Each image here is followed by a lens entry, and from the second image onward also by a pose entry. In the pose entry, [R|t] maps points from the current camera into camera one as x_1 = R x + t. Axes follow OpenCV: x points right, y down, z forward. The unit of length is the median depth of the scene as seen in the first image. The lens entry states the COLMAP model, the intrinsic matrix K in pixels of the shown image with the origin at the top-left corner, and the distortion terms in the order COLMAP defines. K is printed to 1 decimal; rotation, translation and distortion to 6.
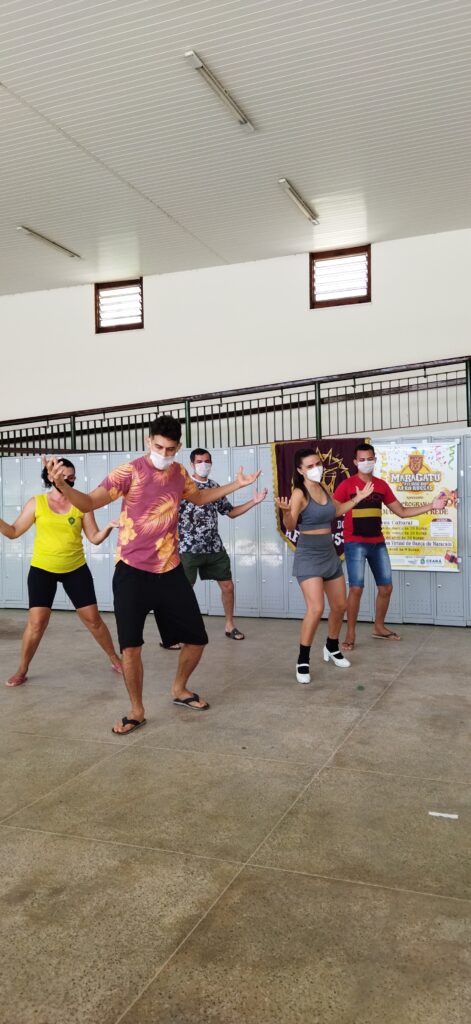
lens RADIAL K [[761.9, 0, 232.9], [0, 761.9, 506.1], [0, 0, 1]] dist [0.108383, -0.155534]
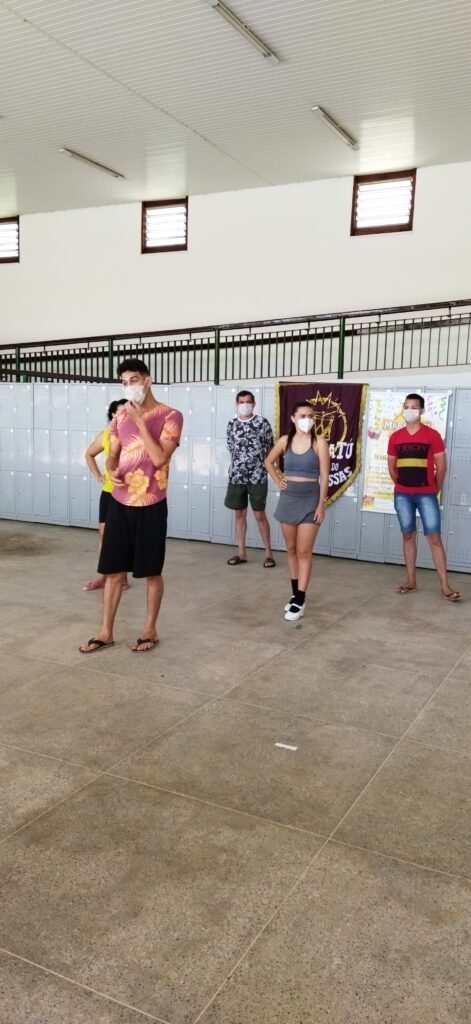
lens RADIAL K [[761.9, 0, 231.5], [0, 761.9, 504.4], [0, 0, 1]] dist [0.108383, -0.155534]
pose [[0.993687, 0.056439, -0.096962, 0.178673], [-0.044341, 0.991455, 0.122681, -0.079814], [0.103057, -0.117607, 0.987698, -0.103629]]
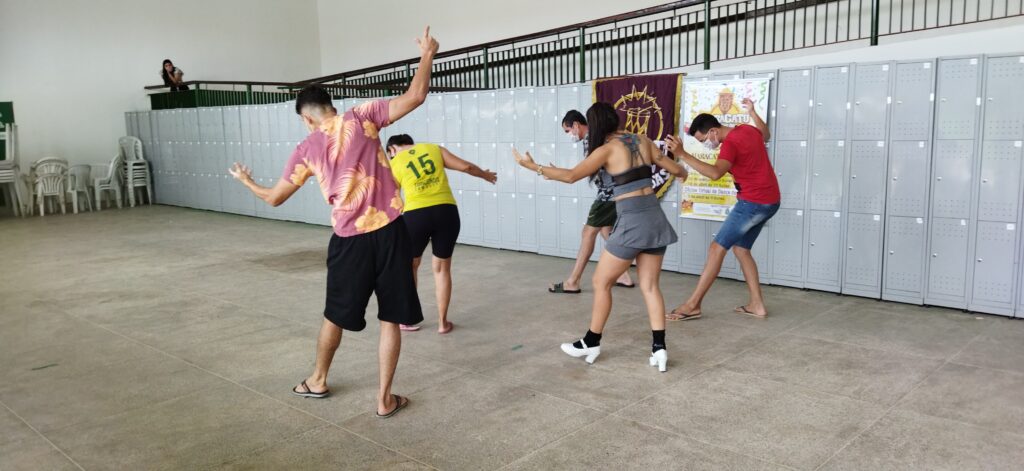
lens RADIAL K [[761.9, 0, 508.8], [0, 761.9, 236.5], [0, 0, 1]] dist [0.108383, -0.155534]
pose [[0.926334, 0.046853, -0.373777, 0.569808], [0.013551, 0.987448, 0.157361, -0.075582], [0.376459, -0.150833, 0.914072, 0.091978]]
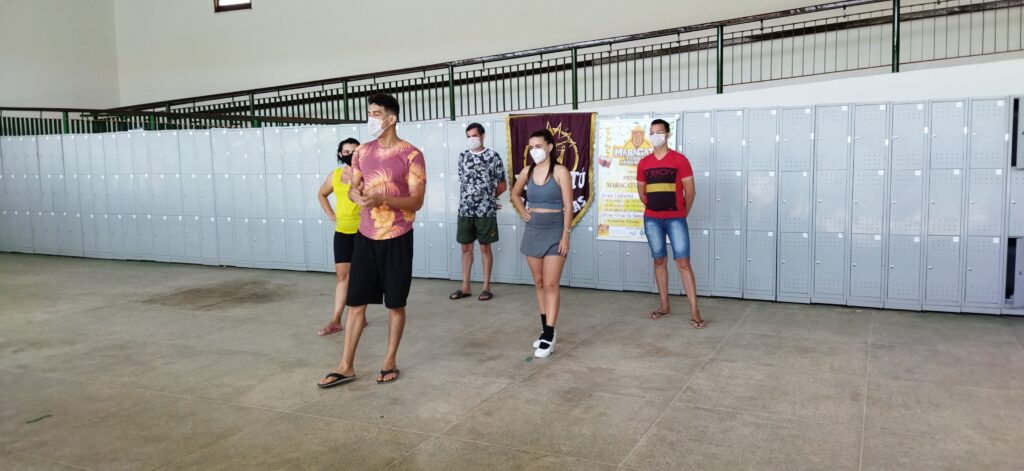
lens RADIAL K [[761.9, 0, 509.4], [0, 761.9, 232.1], [0, 0, 1]] dist [0.108383, -0.155534]
pose [[0.997269, 0.004372, -0.073727, 0.234721], [0.003627, 0.994143, 0.108008, -0.069110], [0.073767, -0.107980, 0.991412, -0.080504]]
